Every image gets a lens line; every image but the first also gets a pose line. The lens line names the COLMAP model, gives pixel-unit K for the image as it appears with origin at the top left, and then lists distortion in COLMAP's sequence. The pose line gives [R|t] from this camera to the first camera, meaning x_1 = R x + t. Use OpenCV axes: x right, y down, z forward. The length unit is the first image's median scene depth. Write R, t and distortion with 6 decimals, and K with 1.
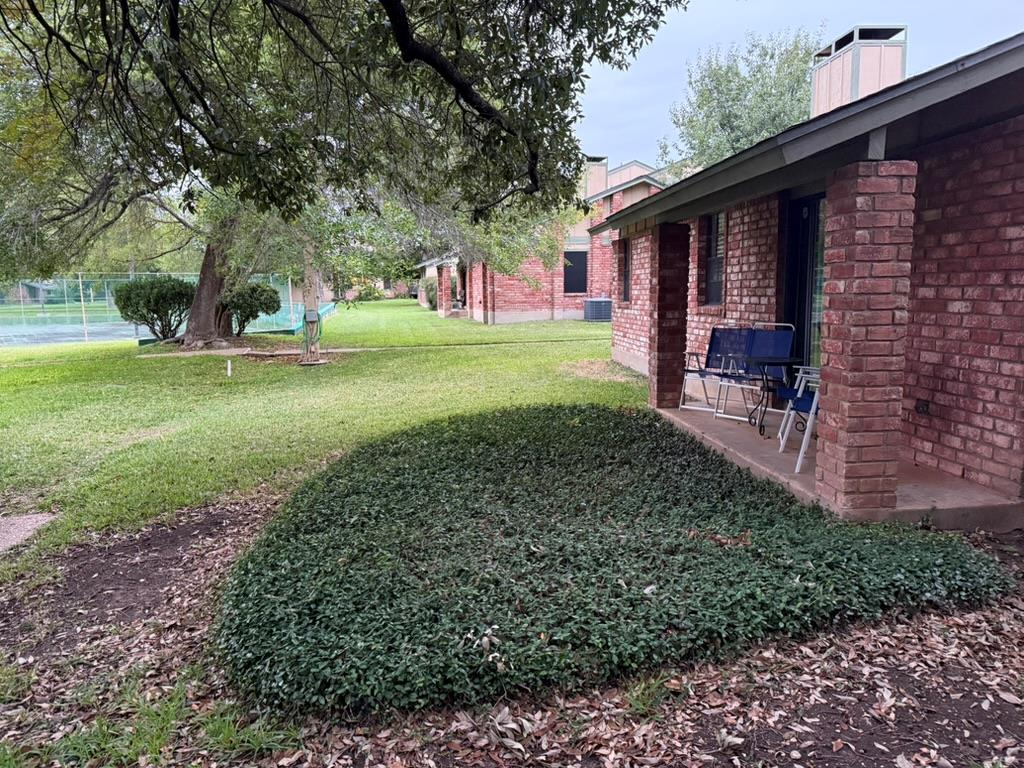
lens RADIAL K [[708.3, 0, 508.8], [0, 708.3, 388.0], [0, 0, 1]] dist [0.076949, -0.007486]
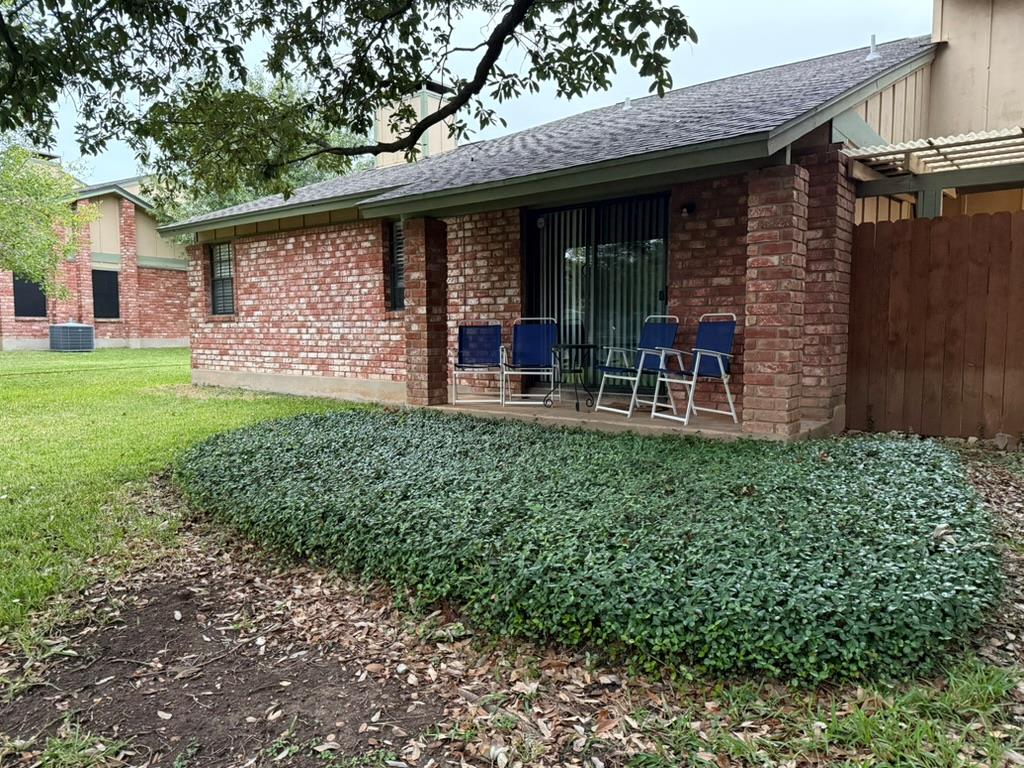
lens RADIAL K [[708.3, 0, 510.4], [0, 708.3, 382.0], [0, 0, 1]] dist [0.076949, -0.007486]
pose [[0.692885, -0.038517, 0.720018, -0.411584], [0.090172, 0.995362, -0.033528, 0.038370], [-0.715387, 0.088156, 0.693145, 0.251991]]
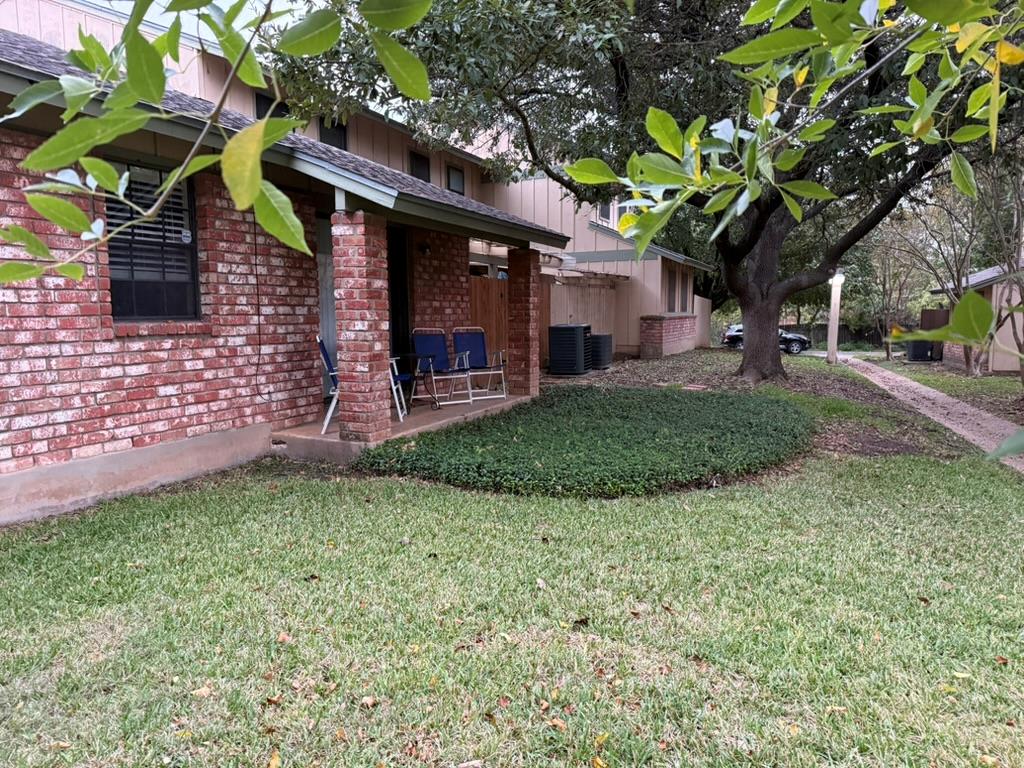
lens RADIAL K [[708.3, 0, 512.1], [0, 708.3, 380.8], [0, 0, 1]] dist [0.076949, -0.007486]
pose [[-0.874647, -0.030909, 0.483774, -0.319918], [0.082038, 0.974132, 0.210561, -0.202365], [-0.477768, 0.223855, -0.849486, 1.649800]]
